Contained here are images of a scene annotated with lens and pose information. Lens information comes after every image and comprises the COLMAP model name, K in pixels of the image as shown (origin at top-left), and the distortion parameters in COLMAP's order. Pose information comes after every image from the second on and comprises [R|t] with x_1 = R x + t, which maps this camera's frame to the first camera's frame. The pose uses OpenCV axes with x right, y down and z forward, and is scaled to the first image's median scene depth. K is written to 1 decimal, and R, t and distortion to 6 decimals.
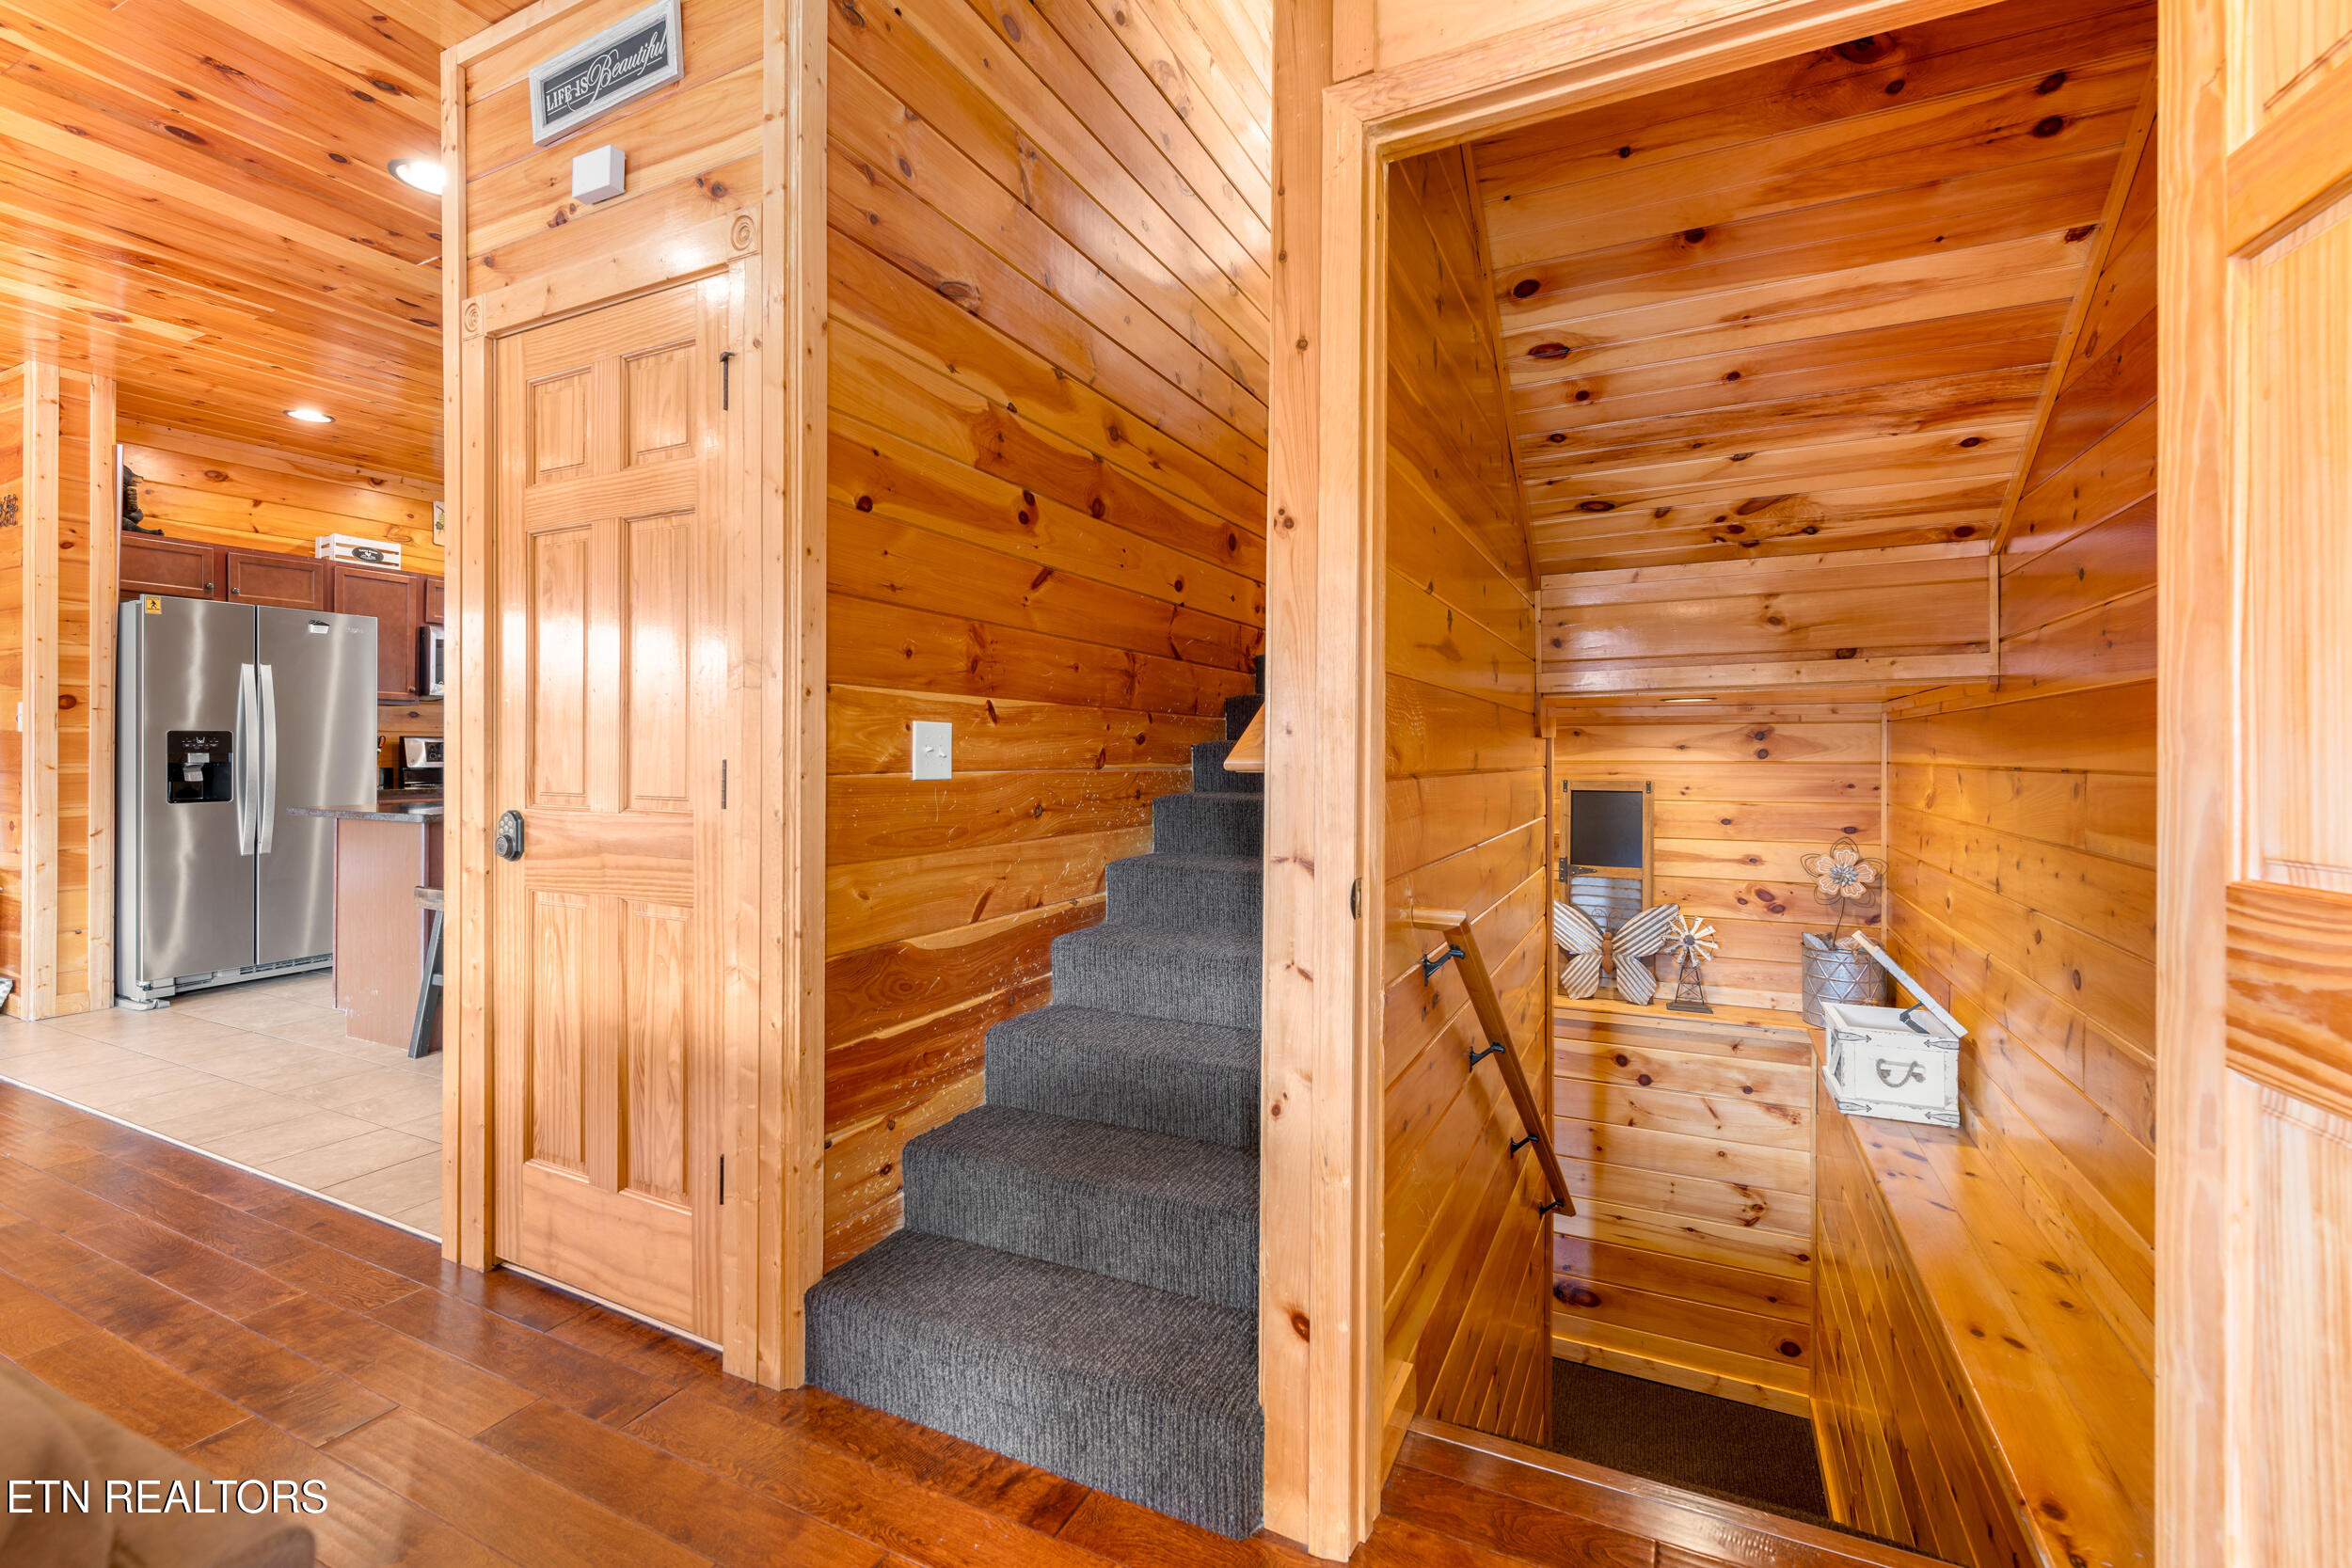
lens RADIAL K [[1031.2, 0, 1166.3], [0, 1031.2, 763.7], [0, 0, 1]] dist [0.001149, -0.000049]
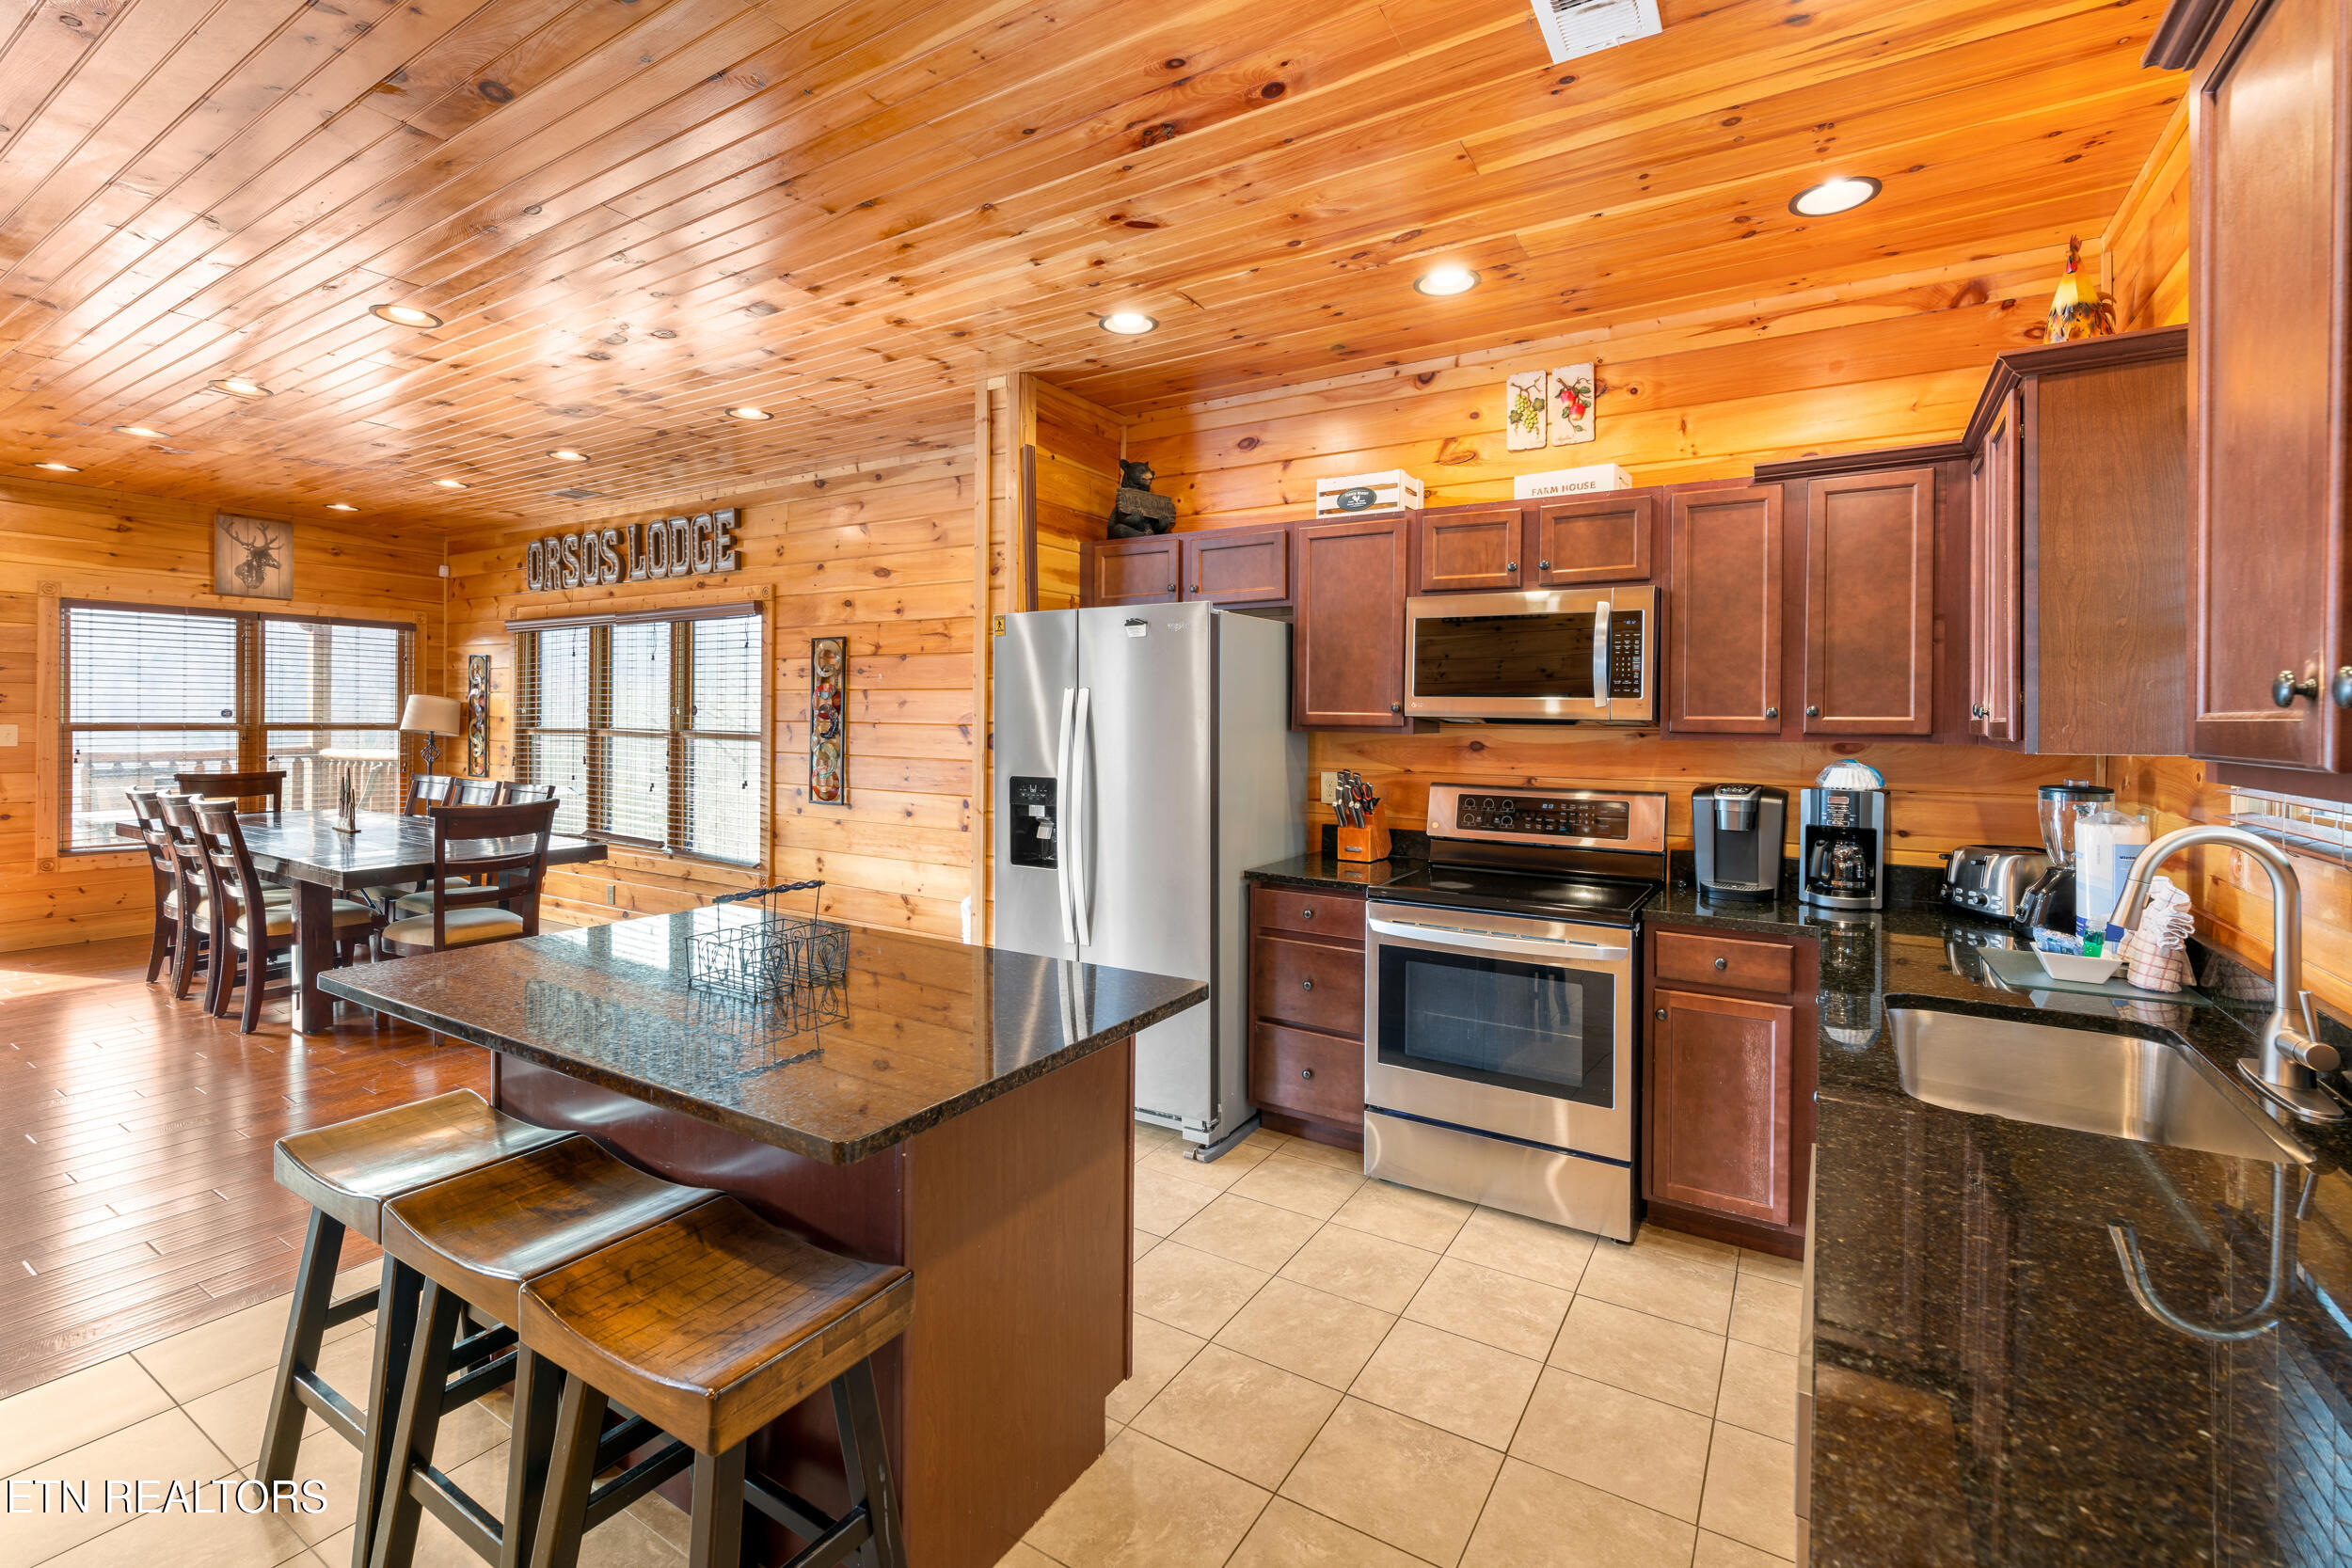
lens RADIAL K [[1031.2, 0, 1169.1], [0, 1031.2, 732.0], [0, 0, 1]] dist [0.001149, -0.000049]
pose [[-0.122210, 0.008410, -0.992469, -0.115562], [-0.010994, 0.999891, 0.009827, -0.062191], [0.992443, 0.012112, -0.122104, 0.974915]]
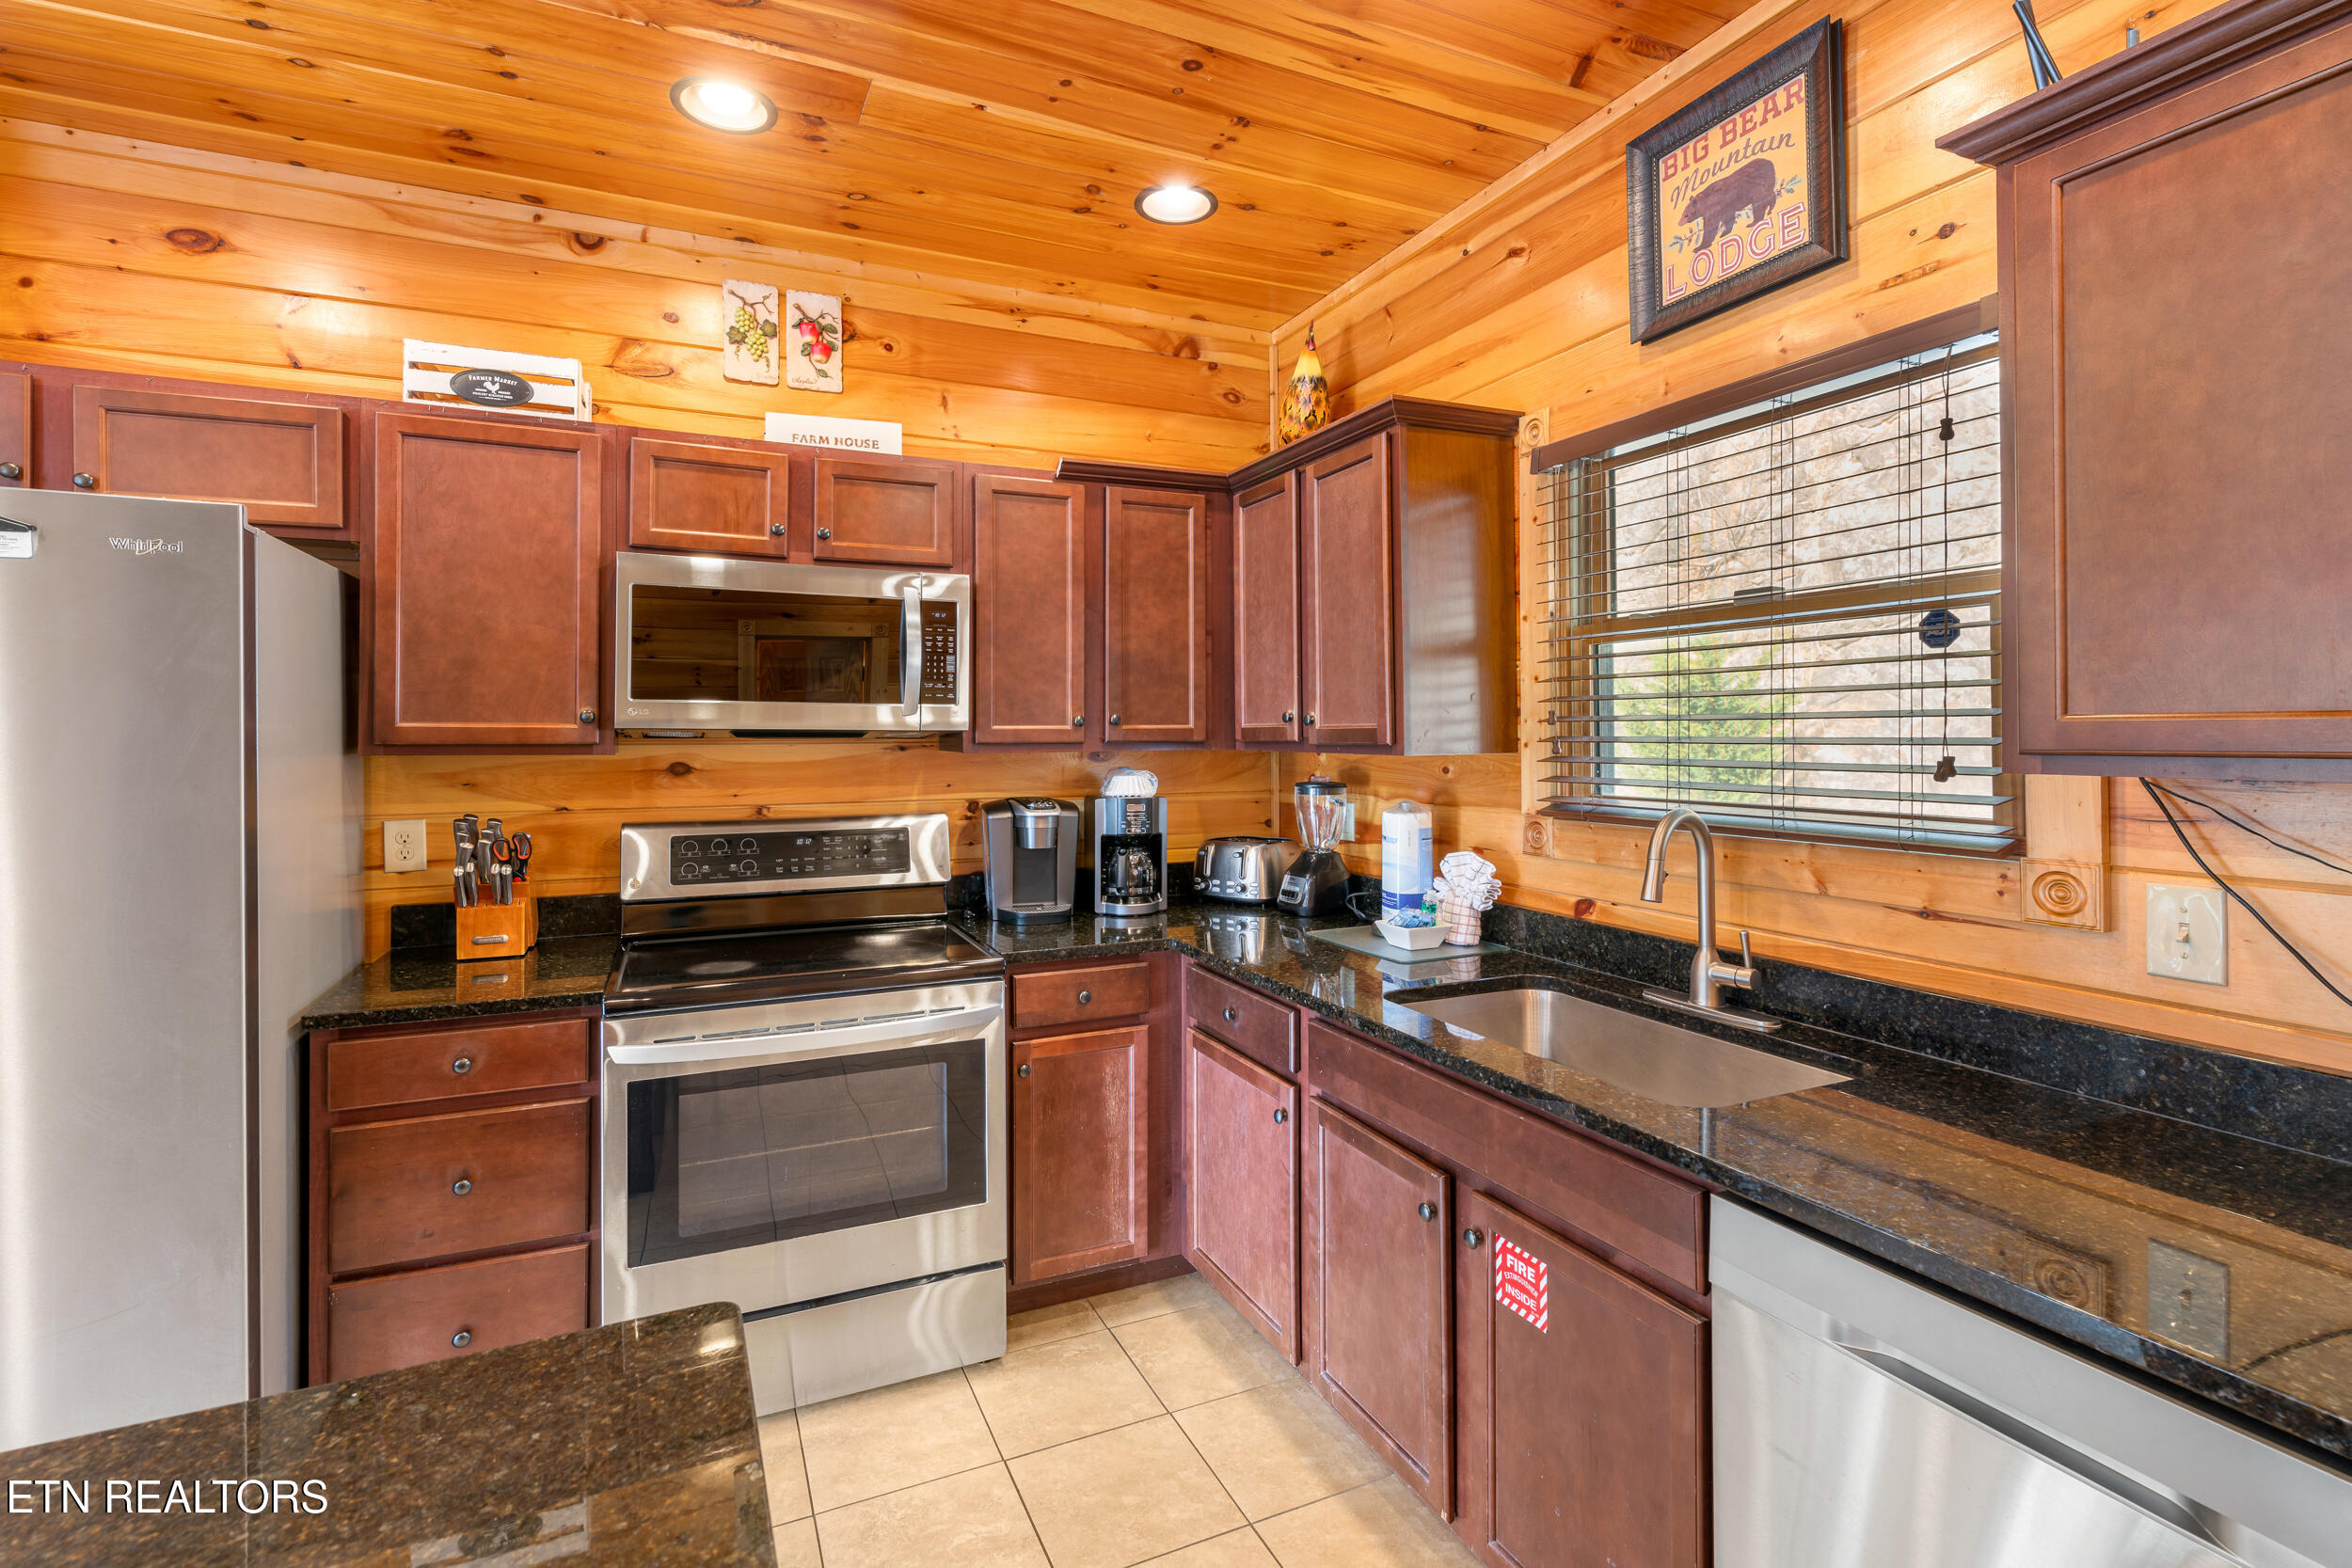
lens RADIAL K [[1031.2, 0, 1200.9], [0, 1031.2, 730.3], [0, 0, 1]] dist [0.001149, -0.000049]
pose [[0.772085, -0.008944, -0.635456, -0.297630], [0.005859, 0.999959, -0.006955, -0.062102], [0.635492, 0.001647, 0.772106, 0.871408]]
